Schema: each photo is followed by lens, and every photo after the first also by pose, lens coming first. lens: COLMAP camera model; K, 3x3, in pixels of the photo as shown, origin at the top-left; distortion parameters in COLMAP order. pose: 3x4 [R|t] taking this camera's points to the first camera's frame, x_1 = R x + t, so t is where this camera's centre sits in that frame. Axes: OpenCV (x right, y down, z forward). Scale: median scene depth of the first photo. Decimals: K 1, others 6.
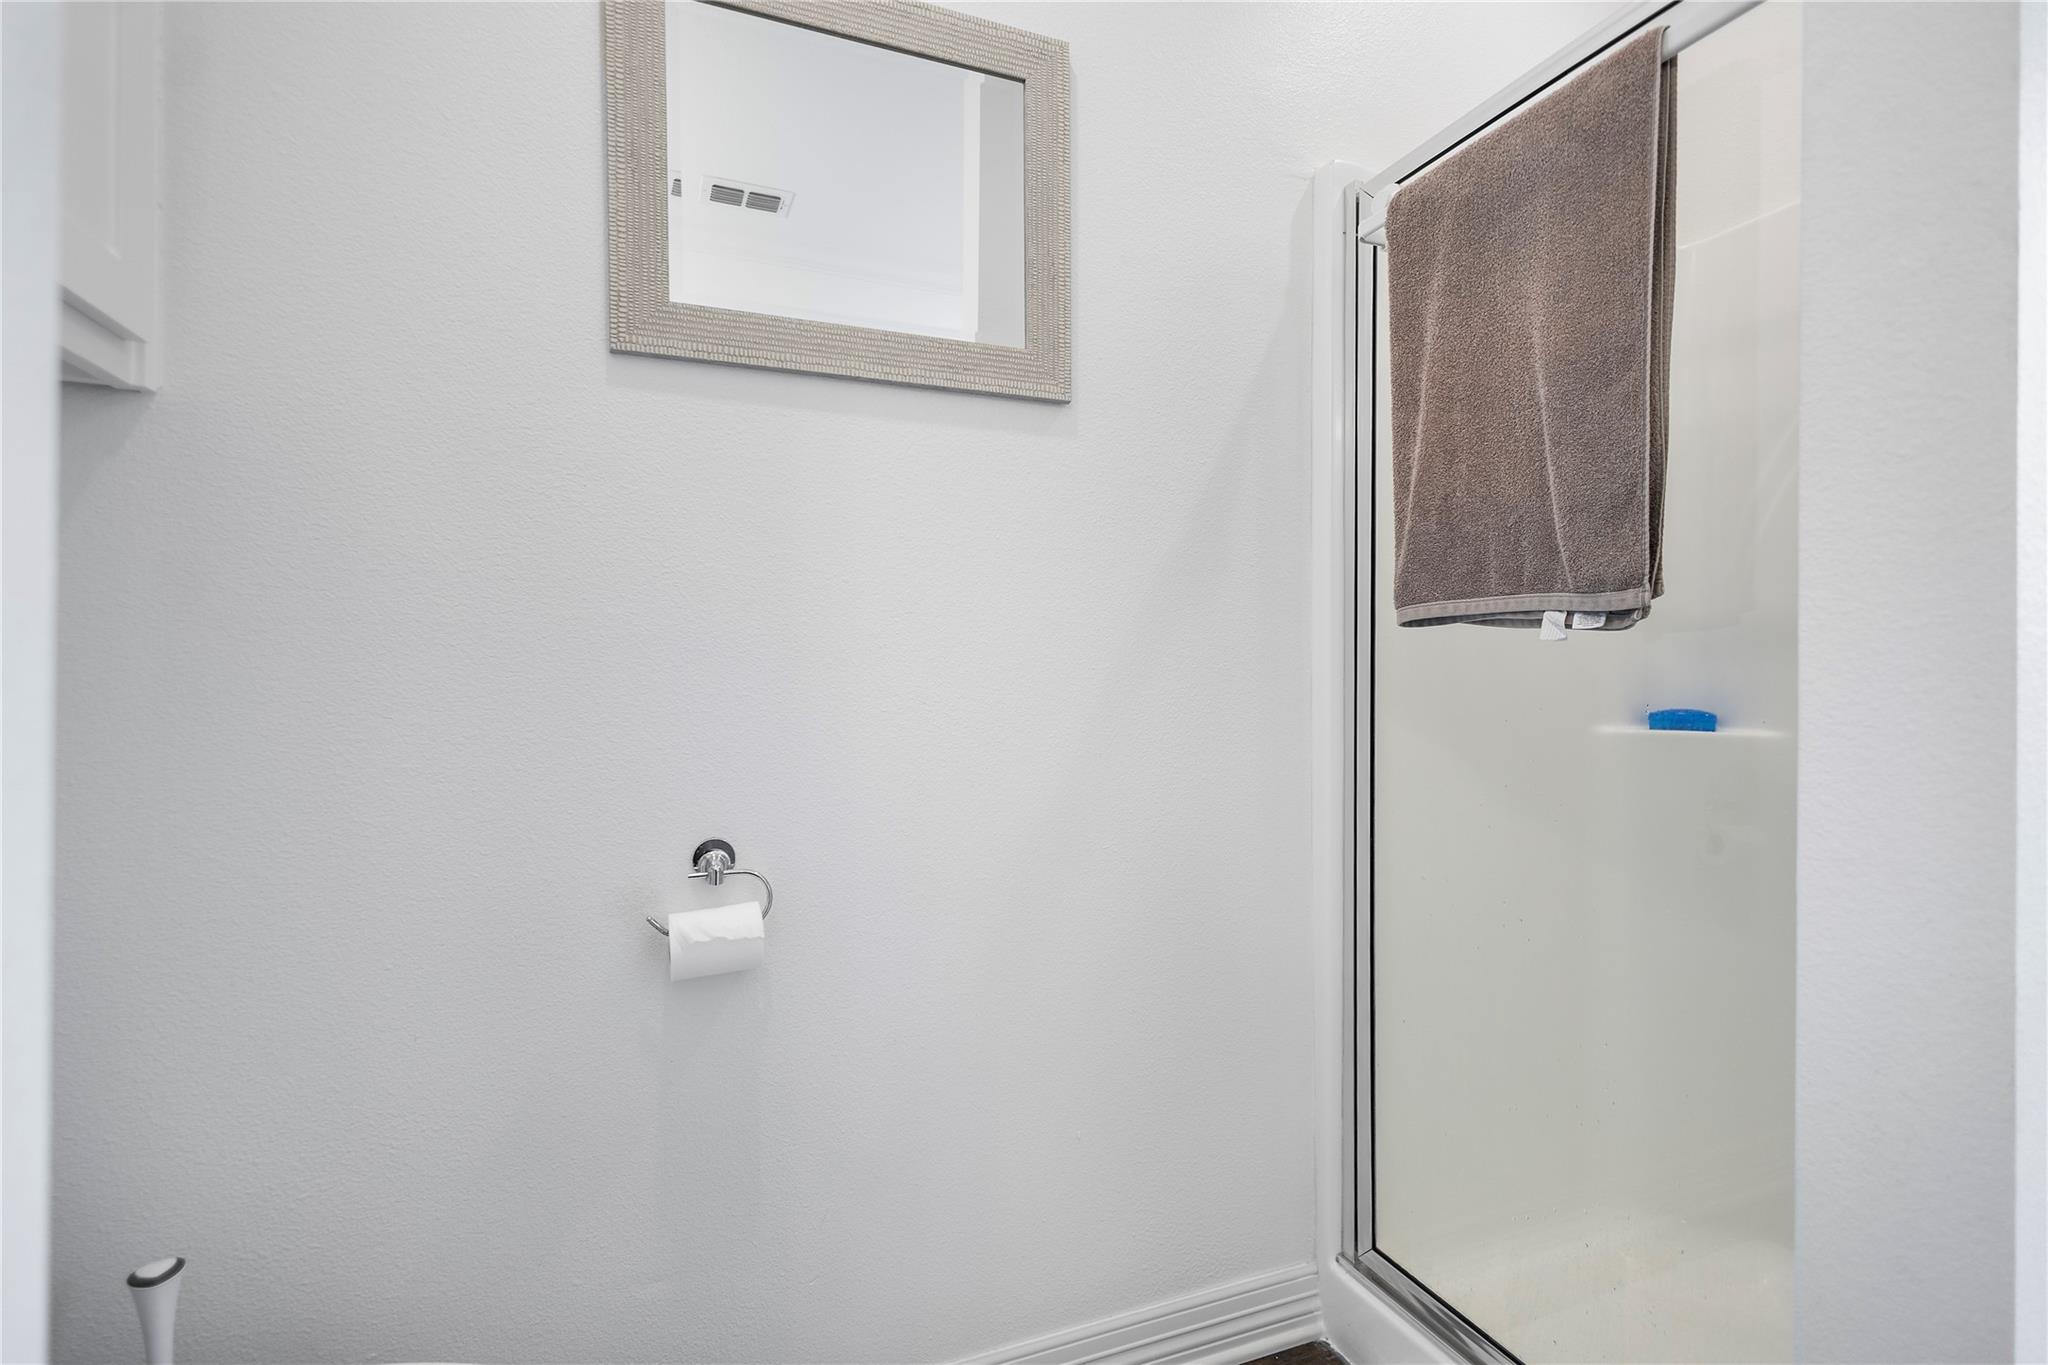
lens RADIAL K [[967.6, 0, 1033.4], [0, 967.6, 676.0], [0, 0, 1]] dist [0.010063, 0.000535]
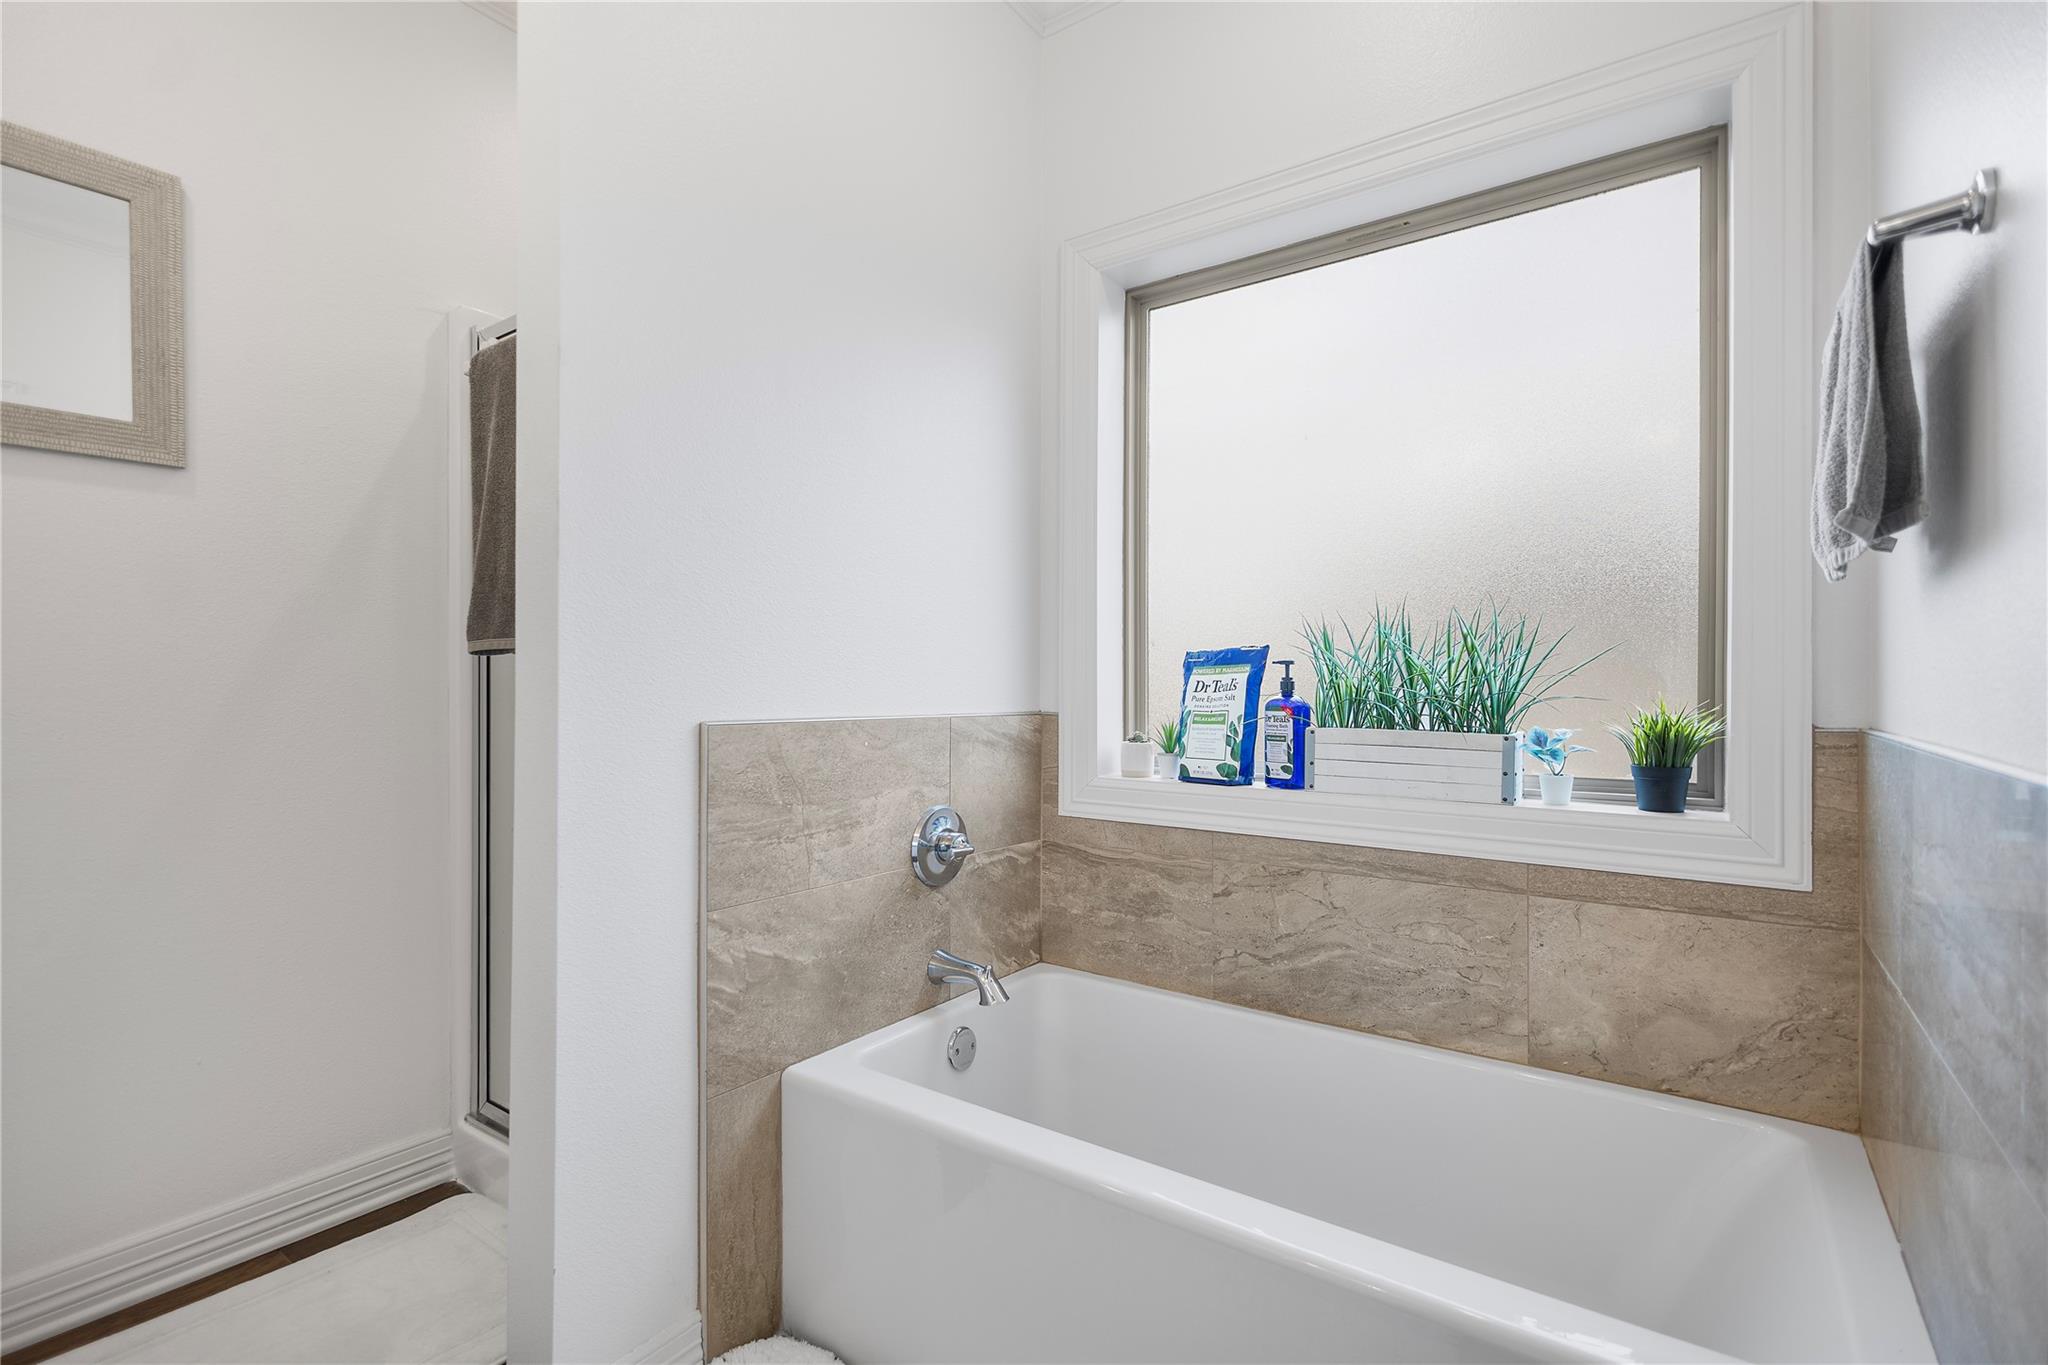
lens RADIAL K [[967.6, 0, 1012.0], [0, 967.6, 698.7], [0, 0, 1]] dist [0.010063, 0.000535]
pose [[0.849587, -0.006025, 0.527414, 0.277786], [0.004424, 0.999981, 0.004298, 0.012101], [-0.527430, -0.001318, 0.849598, -0.622840]]
